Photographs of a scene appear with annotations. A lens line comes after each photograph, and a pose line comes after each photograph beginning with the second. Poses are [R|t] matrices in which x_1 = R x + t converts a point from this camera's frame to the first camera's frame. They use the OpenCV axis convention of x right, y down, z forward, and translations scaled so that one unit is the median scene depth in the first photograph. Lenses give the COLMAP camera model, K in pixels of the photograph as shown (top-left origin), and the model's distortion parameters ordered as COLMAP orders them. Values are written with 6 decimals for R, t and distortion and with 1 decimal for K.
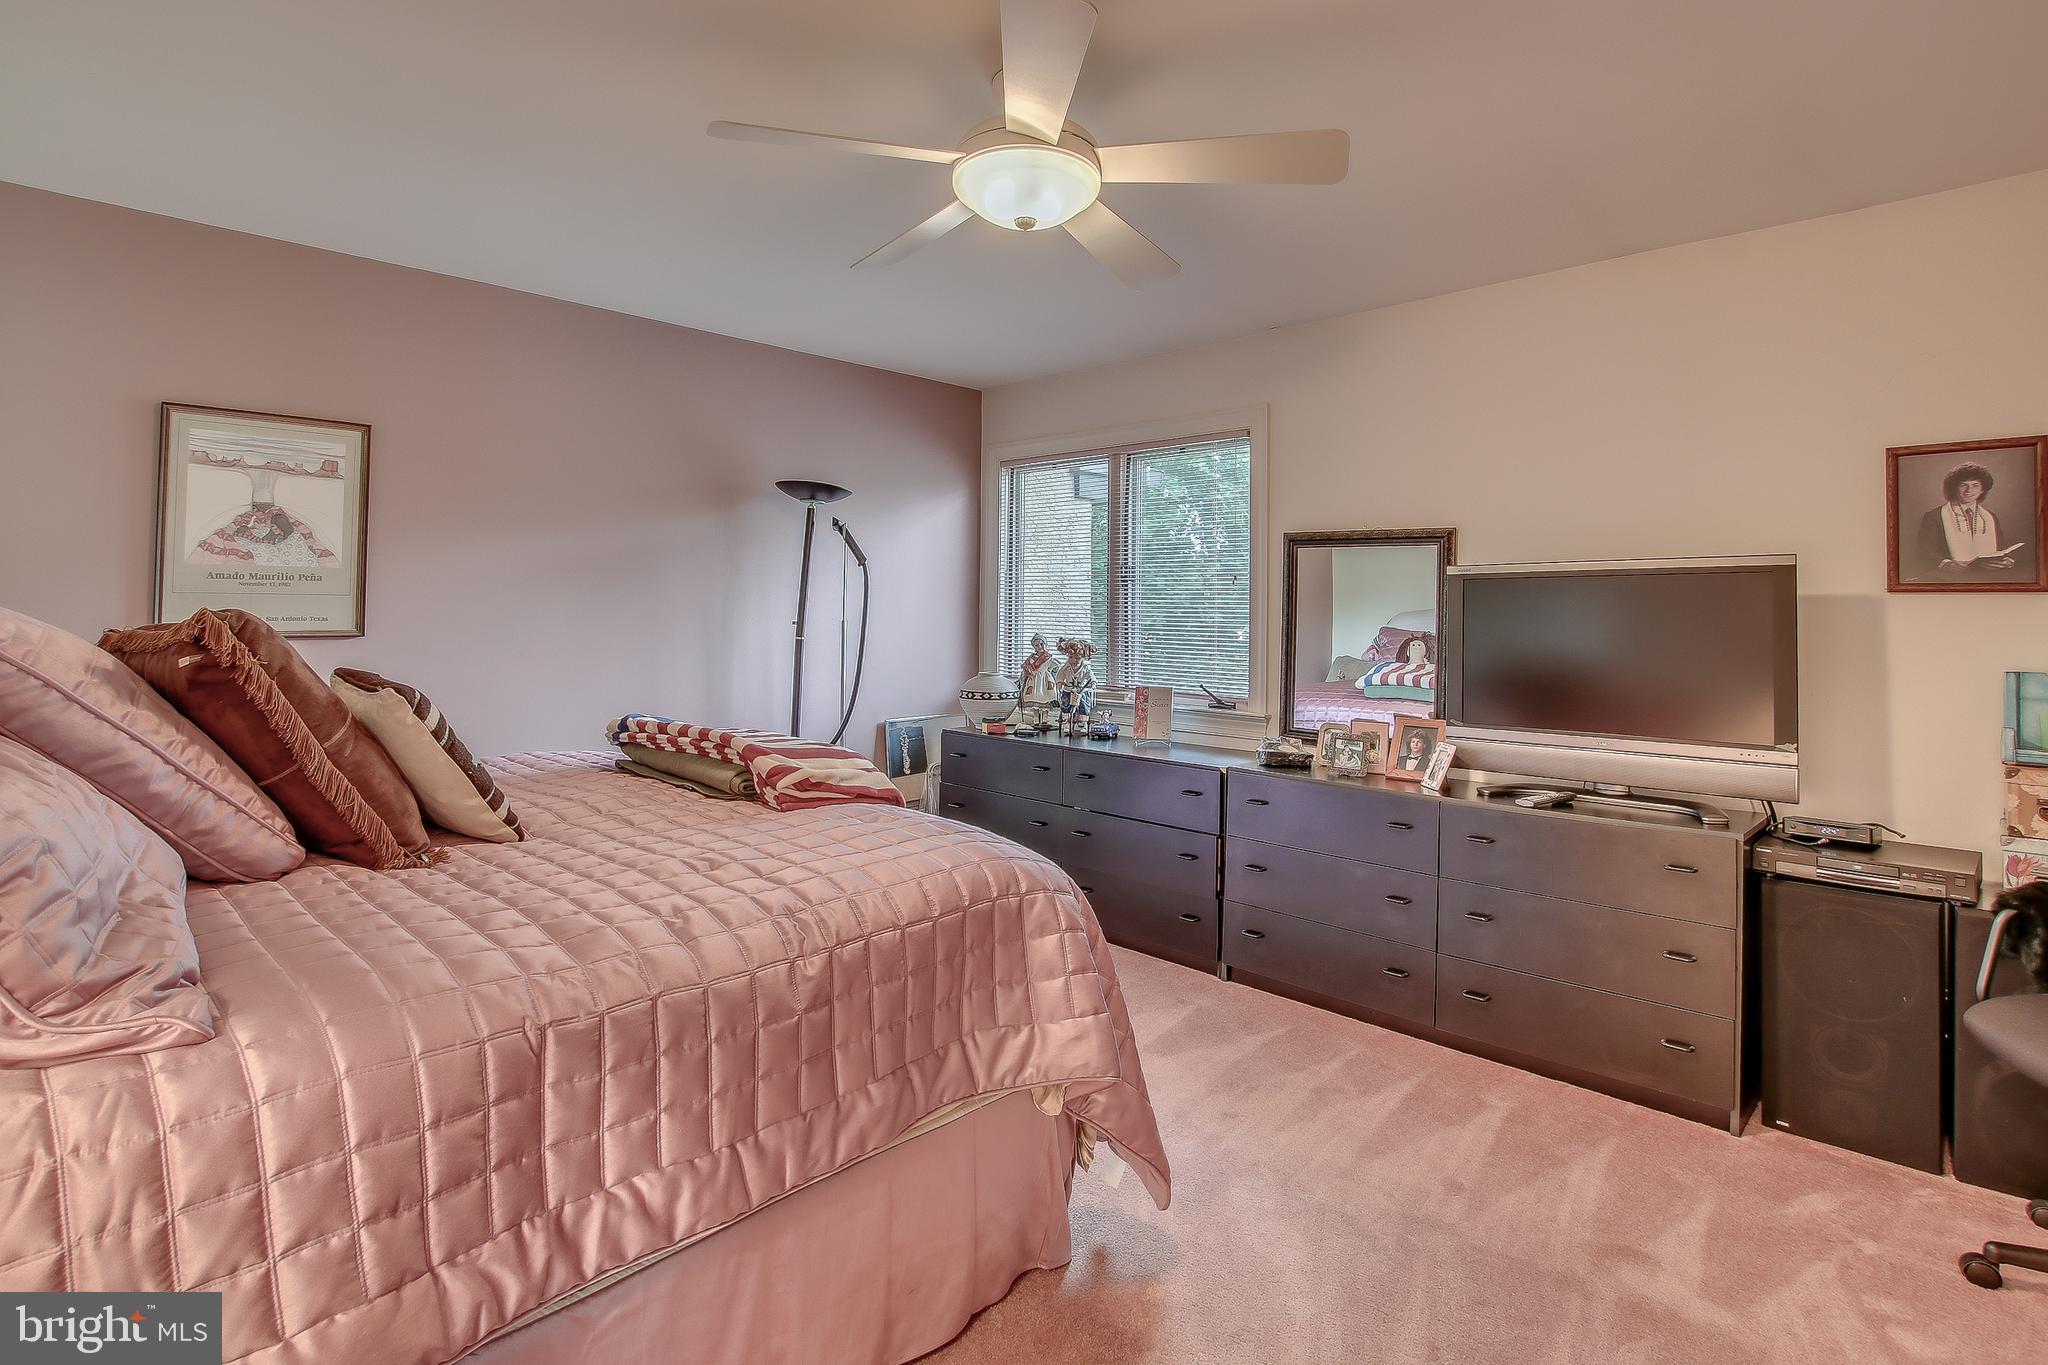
lens RADIAL K [[971.7, 0, 1022.7], [0, 971.7, 624.6], [0, 0, 1]] dist [-0.028433, 0.000095]
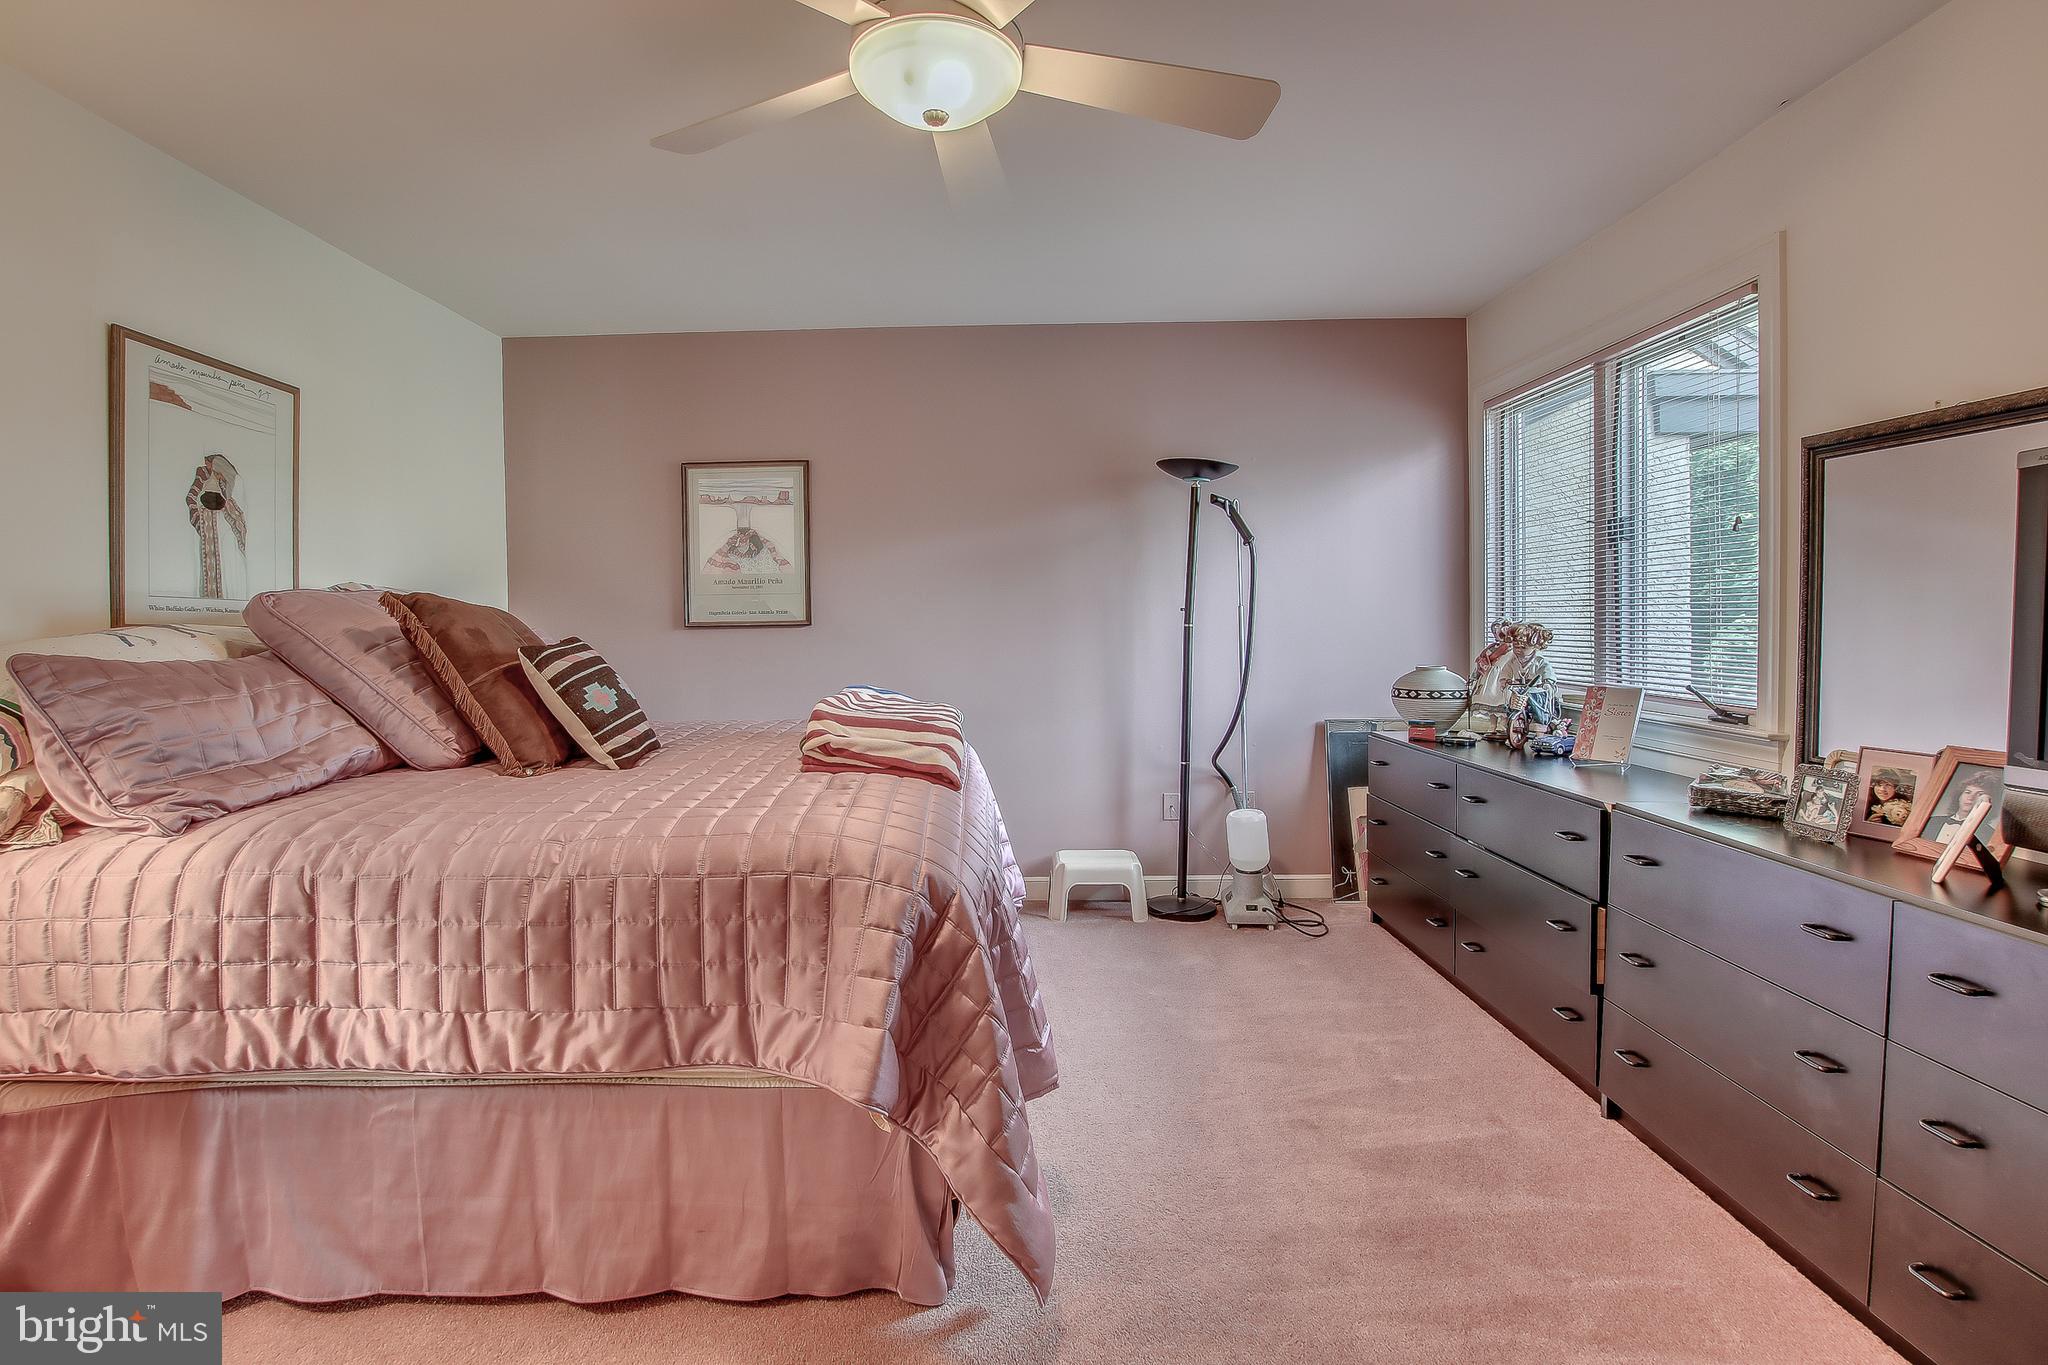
lens RADIAL K [[968.6, 0, 1015.6], [0, 968.6, 670.4], [0, 0, 1]] dist [-0.030327, 0.001213]
pose [[0.702693, 0.016015, -0.711313, 0.444407], [0.011494, 0.999361, 0.033856, 0.032750], [0.711400, -0.031967, 0.702060, 0.284725]]
